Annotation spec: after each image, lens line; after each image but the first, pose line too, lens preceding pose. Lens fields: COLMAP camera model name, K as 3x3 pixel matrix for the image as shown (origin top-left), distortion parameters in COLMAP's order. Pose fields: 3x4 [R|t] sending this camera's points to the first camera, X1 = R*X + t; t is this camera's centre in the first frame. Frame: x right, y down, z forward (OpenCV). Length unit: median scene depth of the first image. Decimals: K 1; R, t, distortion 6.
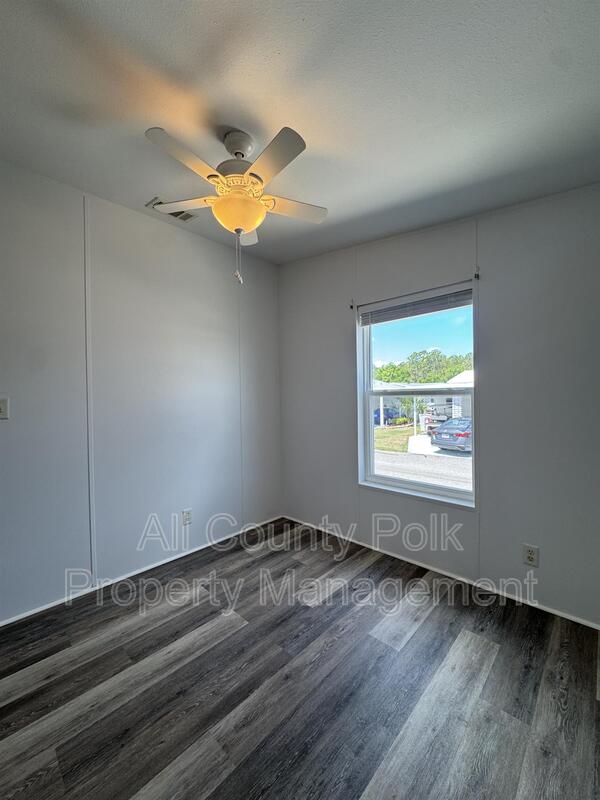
lens RADIAL K [[320.5, 0, 300.3], [0, 320.5, 401.9], [0, 0, 1]] dist [-0.002700, 0.000411]
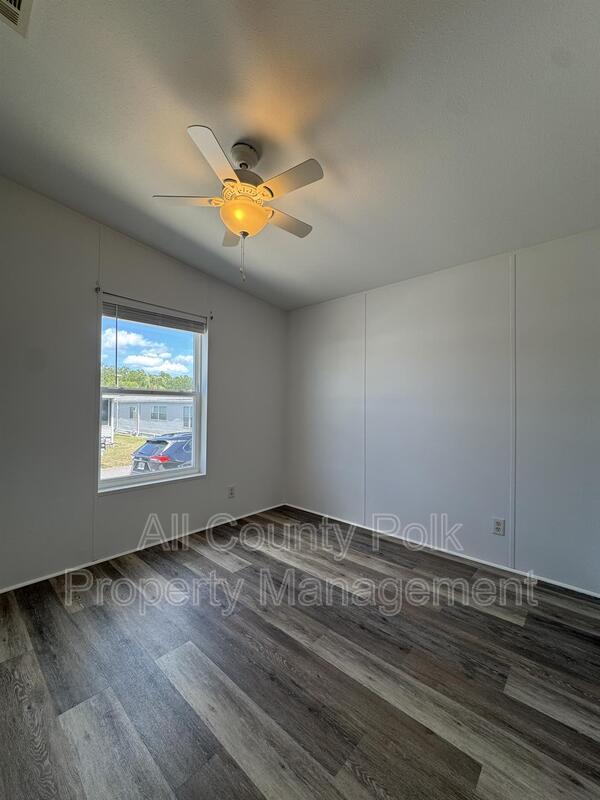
lens RADIAL K [[320.5, 0, 298.7], [0, 320.5, 403.6], [0, 0, 1]] dist [-0.002700, 0.000411]
pose [[-0.024102, 0.029672, 0.999269, -1.338603], [0.012348, 0.999492, -0.029381, 0.084540], [-0.999633, 0.011631, -0.024456, 0.894117]]
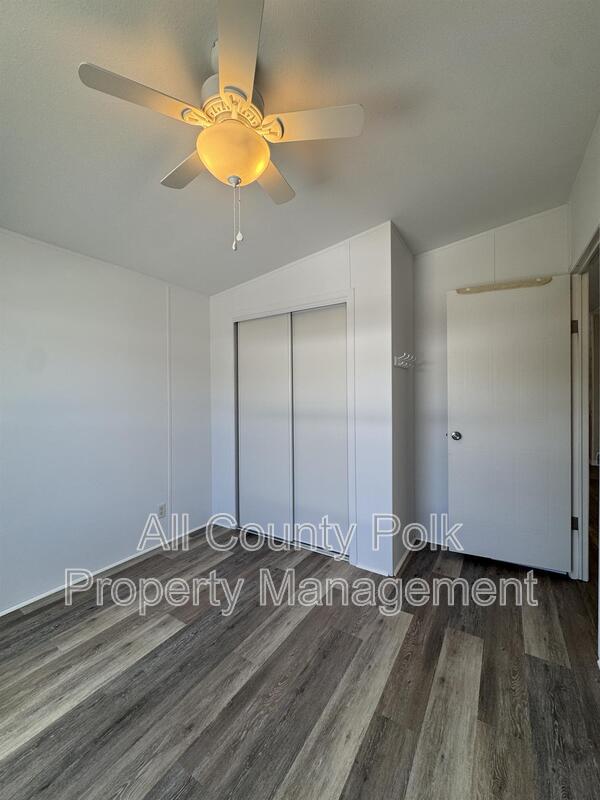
lens RADIAL K [[320.5, 0, 300.7], [0, 320.5, 396.7], [0, 0, 1]] dist [-0.002700, 0.000411]
pose [[-0.981046, 0.027110, -0.191868, -0.195210], [0.022650, 0.999421, 0.025397, -0.049763], [0.192445, 0.020569, -0.981092, 1.898290]]
